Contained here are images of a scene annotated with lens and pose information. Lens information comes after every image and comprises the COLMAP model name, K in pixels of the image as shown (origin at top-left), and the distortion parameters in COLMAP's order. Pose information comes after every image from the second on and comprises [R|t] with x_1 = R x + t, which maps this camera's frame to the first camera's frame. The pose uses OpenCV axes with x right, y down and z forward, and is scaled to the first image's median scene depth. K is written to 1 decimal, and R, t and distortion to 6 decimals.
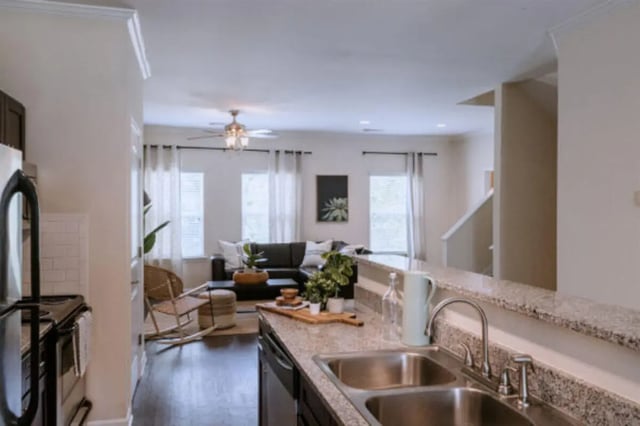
lens RADIAL K [[457.0, 0, 319.6], [0, 457.0, 213.2], [0, 0, 1]] dist [0.001353, 0.003005]
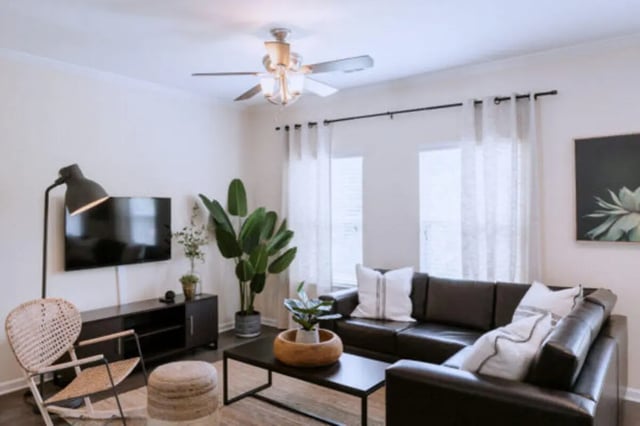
lens RADIAL K [[457.0, 0, 320.1], [0, 457.0, 210.8], [0, 0, 1]] dist [0.001353, 0.003005]
pose [[0.608321, 0.003727, -0.793683, 0.210577], [-0.000897, 0.999992, 0.004008, -0.013689], [0.793691, -0.001726, 0.608319, 0.539679]]
